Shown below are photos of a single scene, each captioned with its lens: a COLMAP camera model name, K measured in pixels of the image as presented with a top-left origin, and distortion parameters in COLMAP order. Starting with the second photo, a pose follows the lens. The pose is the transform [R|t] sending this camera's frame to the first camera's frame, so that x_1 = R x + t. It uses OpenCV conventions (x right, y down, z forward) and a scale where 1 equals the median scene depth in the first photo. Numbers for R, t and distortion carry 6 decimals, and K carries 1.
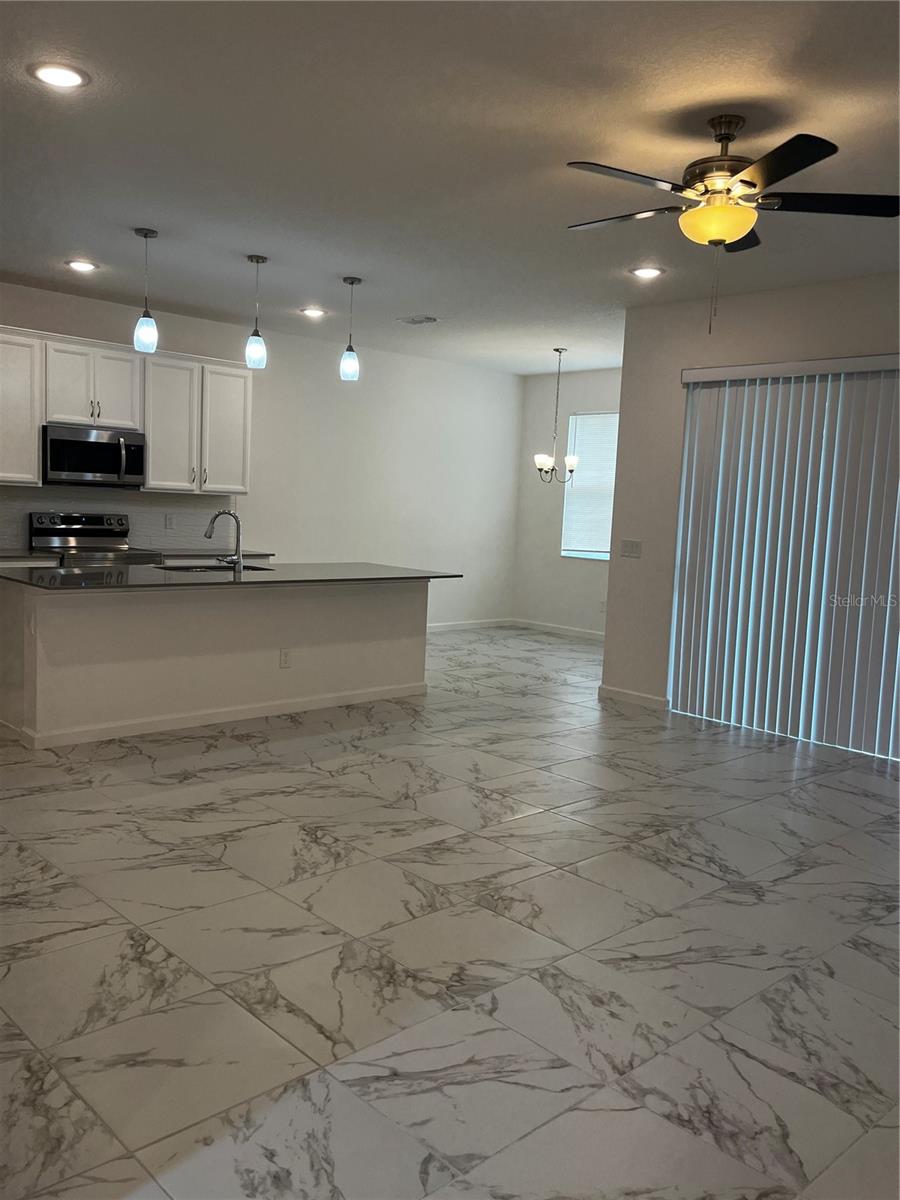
lens RADIAL K [[986.3, 0, 451.9], [0, 986.3, 599.3], [0, 0, 1]] dist [0.041233, -0.024181]
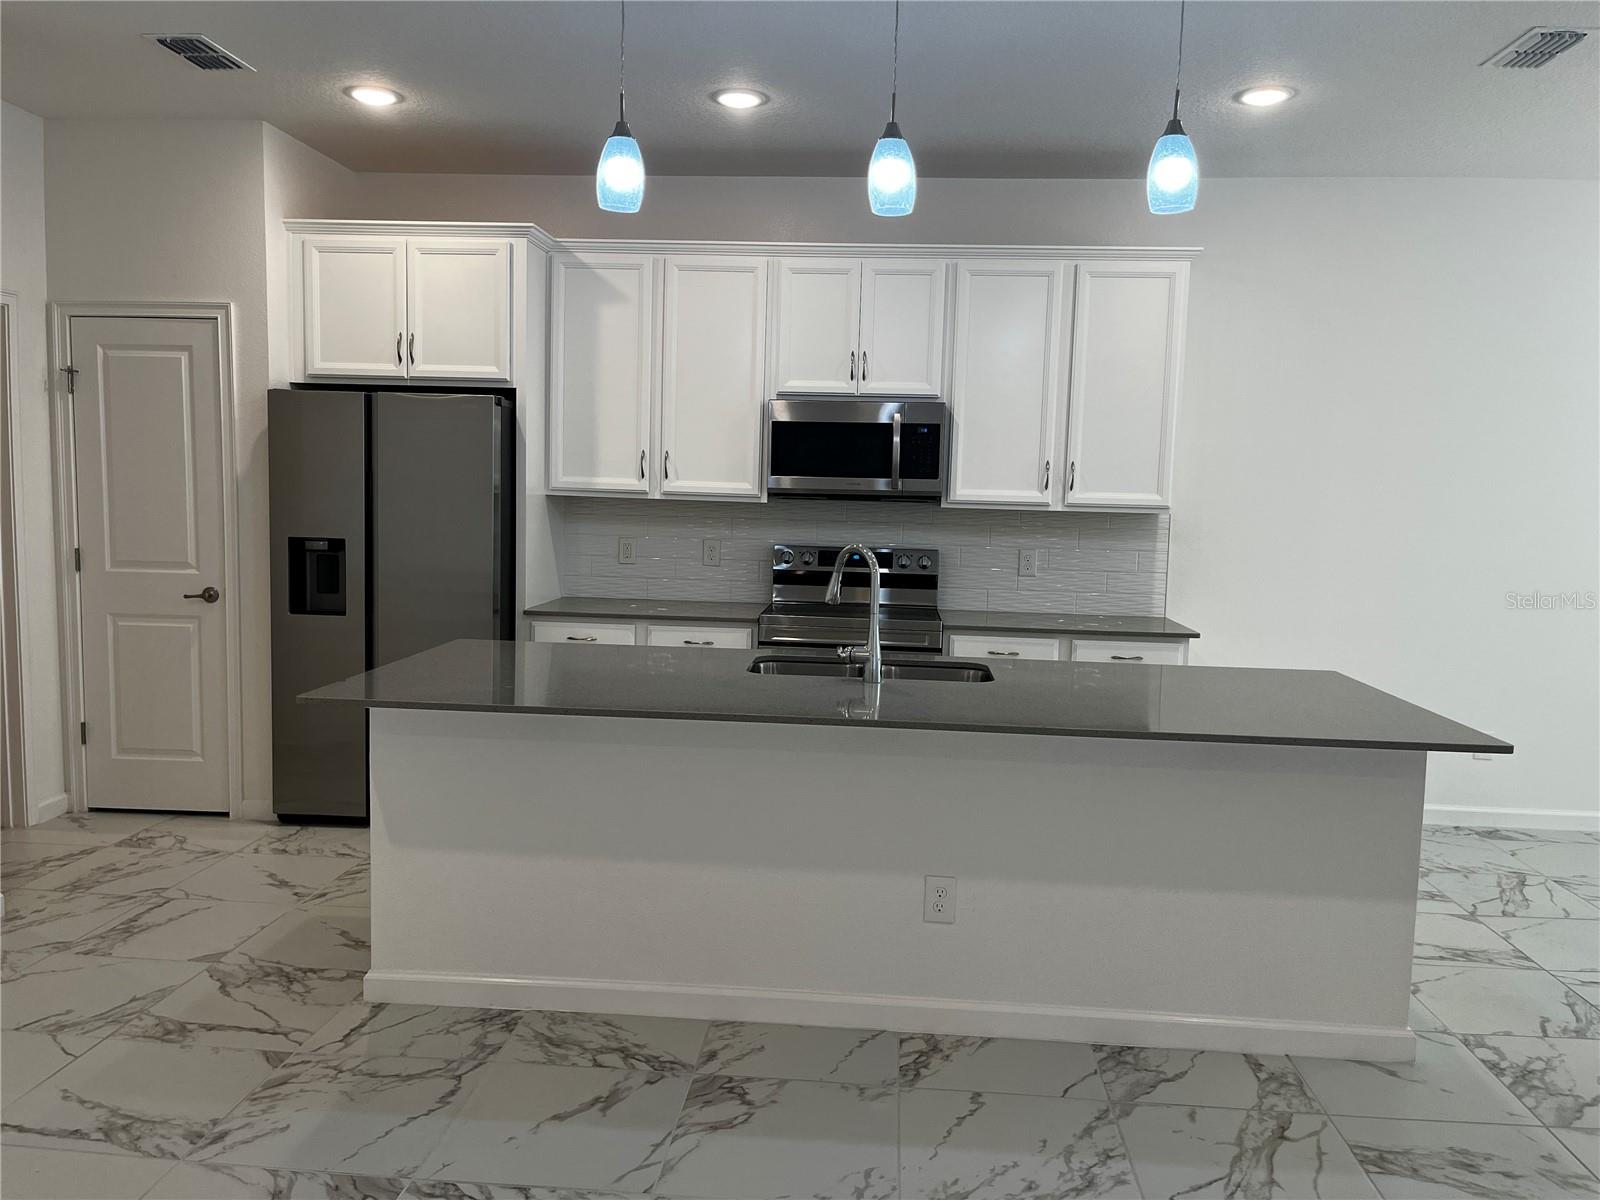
lens RADIAL K [[1209.7, 0, 799.5], [0, 1209.7, 602.9], [0, 0, 1]] dist [0.044246, -0.050371]
pose [[0.665737, 0.045402, -0.744804, 0.145976], [-0.069735, 0.997564, -0.001522, -0.052945], [0.742921, 0.052952, 0.667282, 0.527090]]
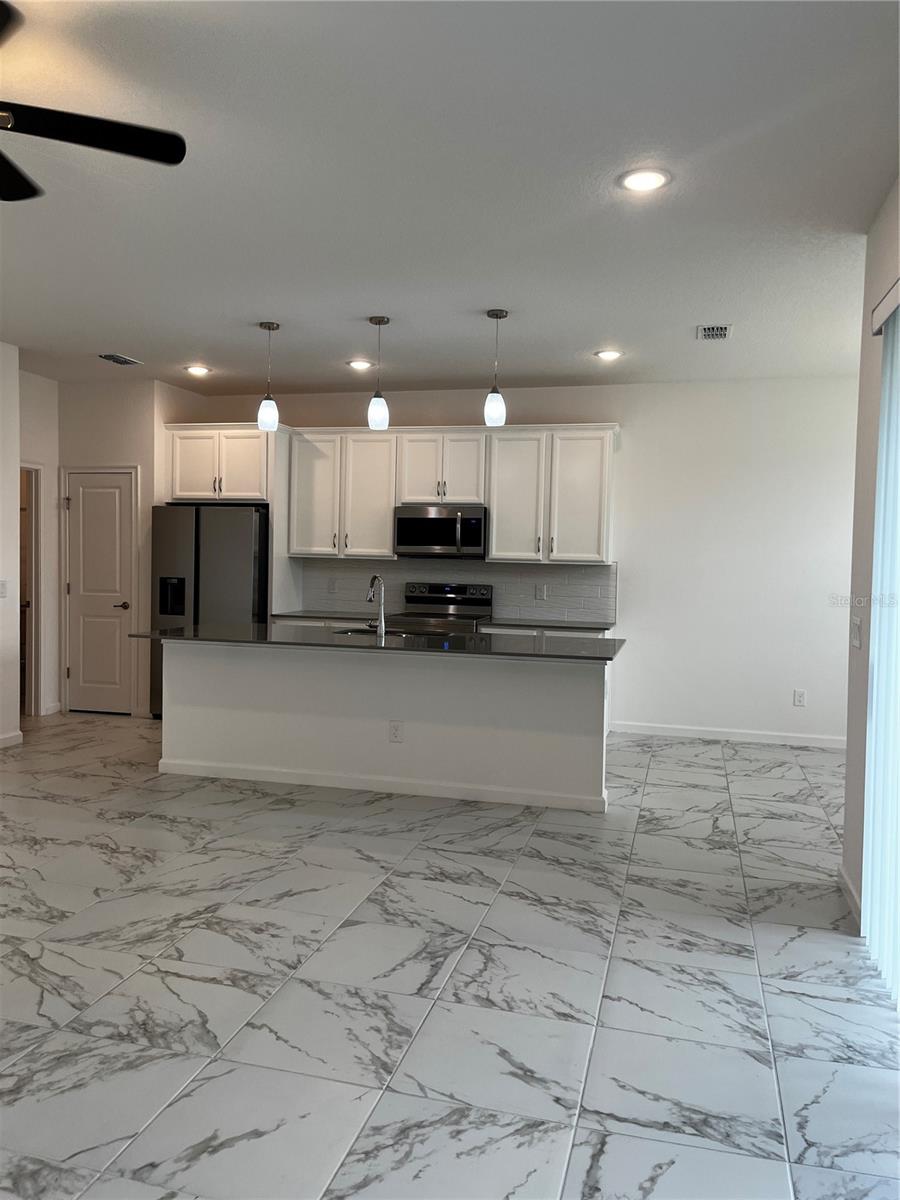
lens RADIAL K [[907.3, 0, 446.9], [0, 907.3, 596.1], [0, 0, 1]] dist [0.044246, -0.050371]
pose [[0.516173, 0.003850, -0.856476, 0.510391], [-0.082401, 0.995574, -0.045185, -0.029068], [0.852512, 0.093898, 0.514206, 0.511670]]
